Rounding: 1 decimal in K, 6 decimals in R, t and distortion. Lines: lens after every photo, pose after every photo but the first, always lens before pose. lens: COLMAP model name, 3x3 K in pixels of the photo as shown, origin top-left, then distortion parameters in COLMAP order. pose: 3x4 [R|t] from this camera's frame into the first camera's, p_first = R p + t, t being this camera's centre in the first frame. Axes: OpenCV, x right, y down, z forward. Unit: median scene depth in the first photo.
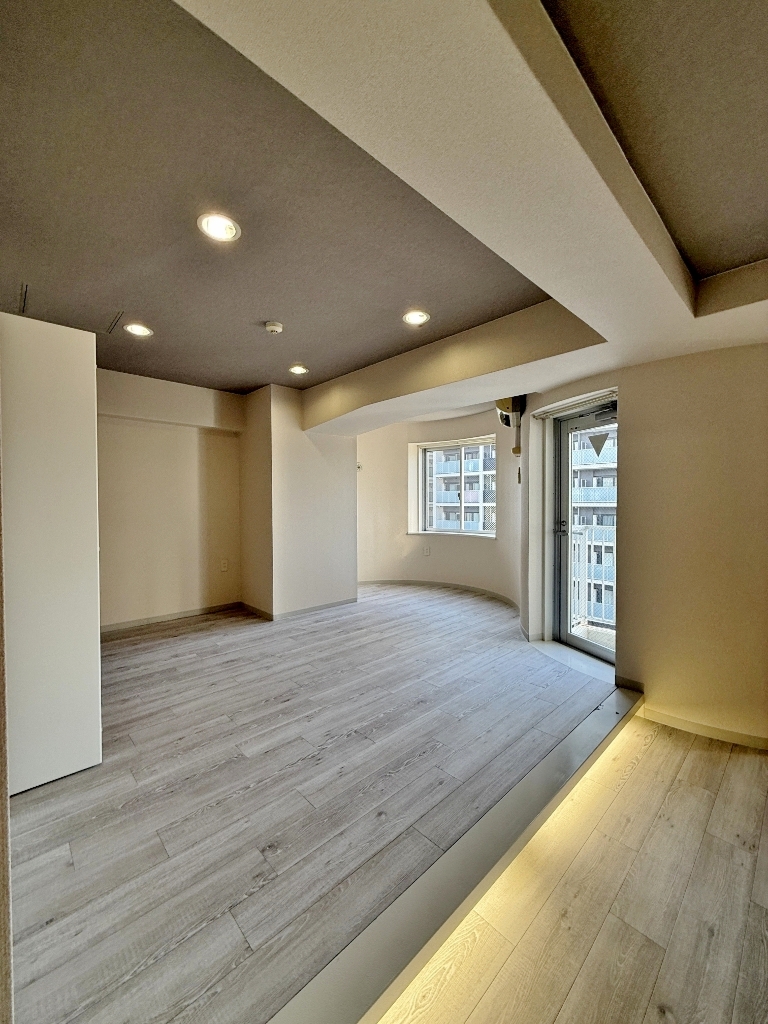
lens RADIAL K [[408.6, 0, 384.0], [0, 408.6, 512.0], [0, 0, 1]] dist [0.000991, -0.000104]
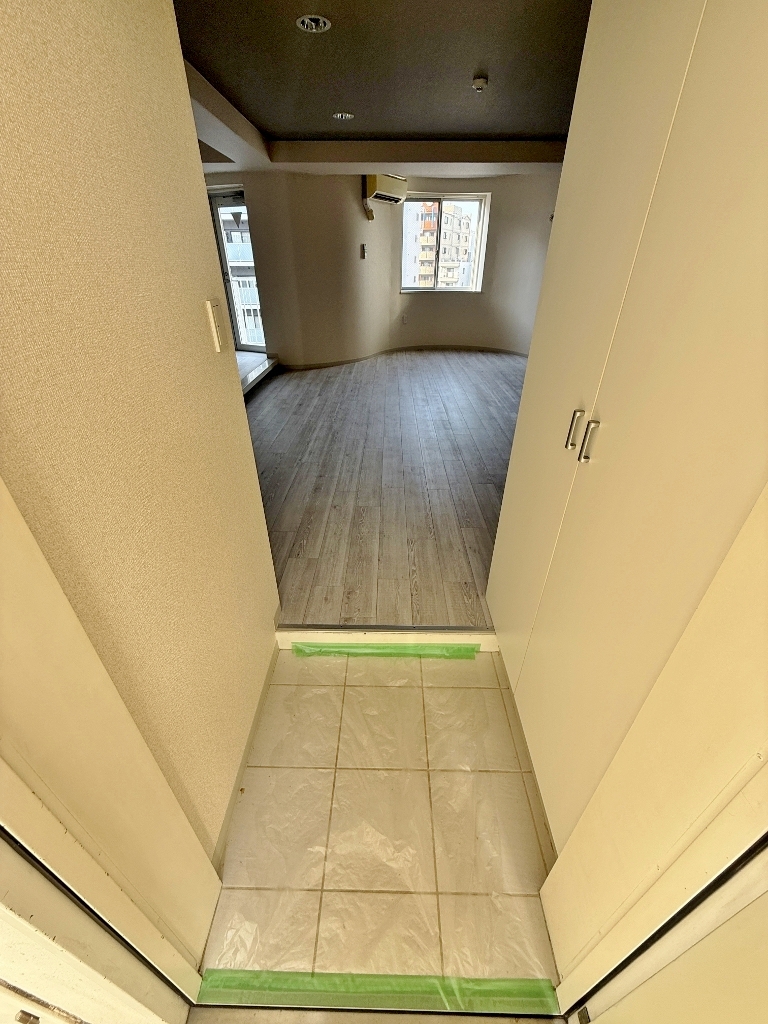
lens RADIAL K [[408.6, 0, 384.0], [0, 408.6, 512.0], [0, 0, 1]] dist [0.000991, -0.000104]
pose [[0.700602, -0.368454, 0.611064, -0.407315], [0.011250, 0.861965, 0.506843, 0.023098], [-0.713464, -0.348221, 0.608039, -0.678996]]
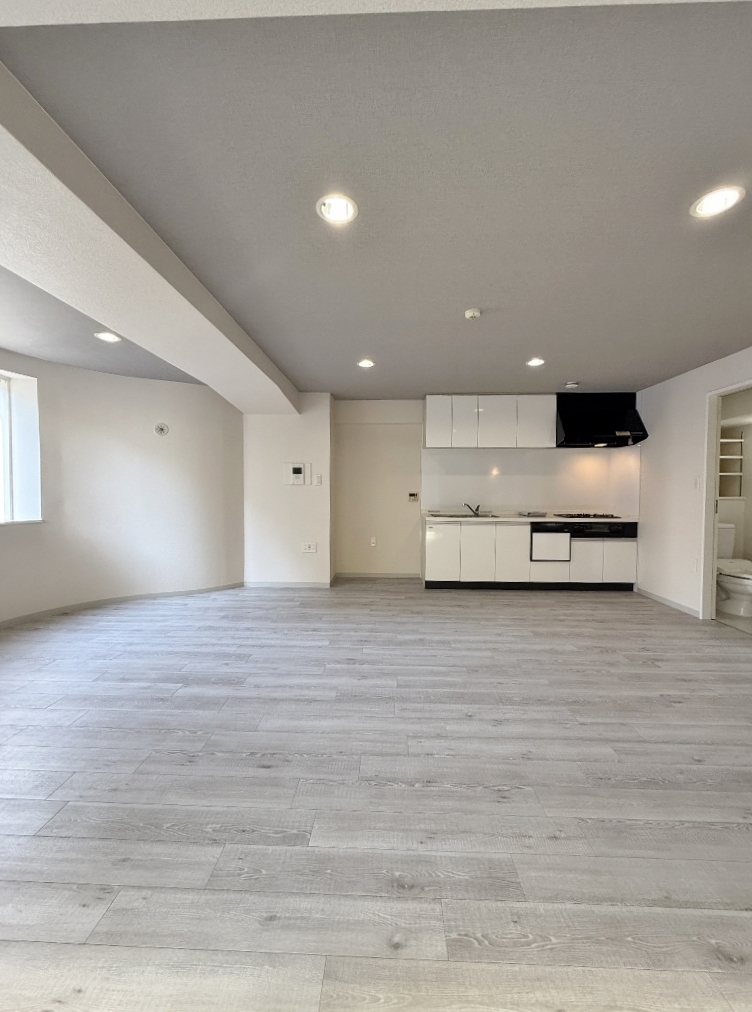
lens RADIAL K [[407.7, 0, 375.0], [0, 407.7, 504.2], [0, 0, 1]] dist [0.000200, 0.000078]
pose [[-0.700891, -0.022985, 0.712898, 0.010329], [0.014536, 0.998813, 0.046495, 0.028893], [-0.713120, 0.042951, -0.699725, 0.446748]]
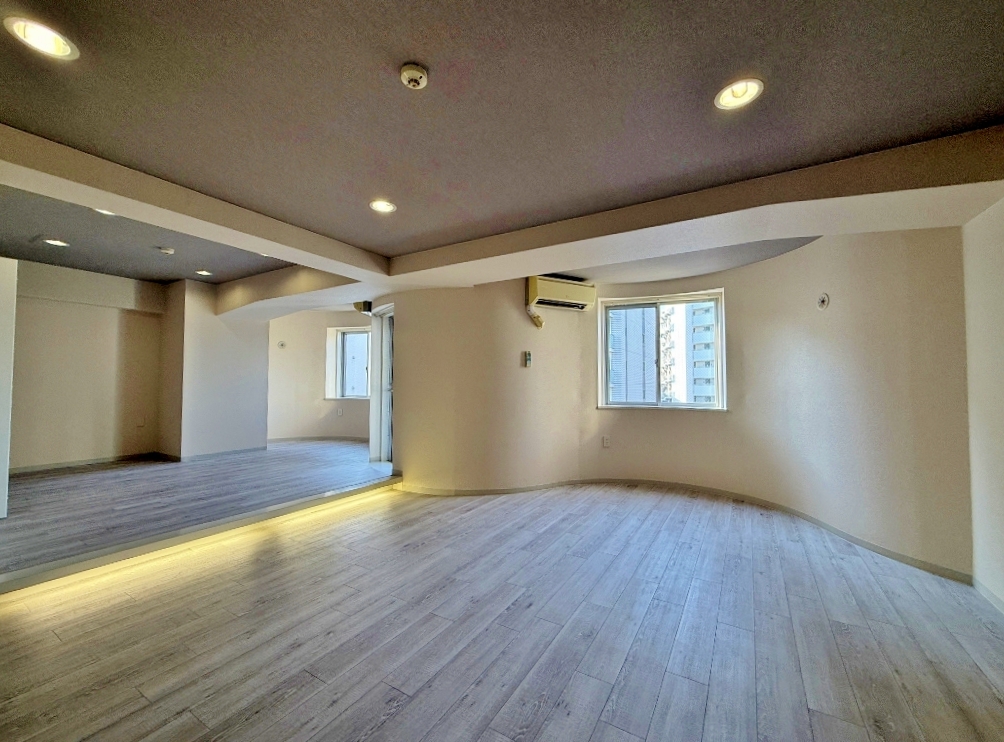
lens RADIAL K [[404.5, 0, 497.9], [0, 404.5, 371.1], [0, 0, 1]] dist [0.000200, 0.000078]
pose [[0.964536, 0.014049, 0.263576, 0.349303], [0.000648, 0.998453, -0.055591, 0.054401], [-0.263949, 0.053790, 0.963035, -0.499516]]
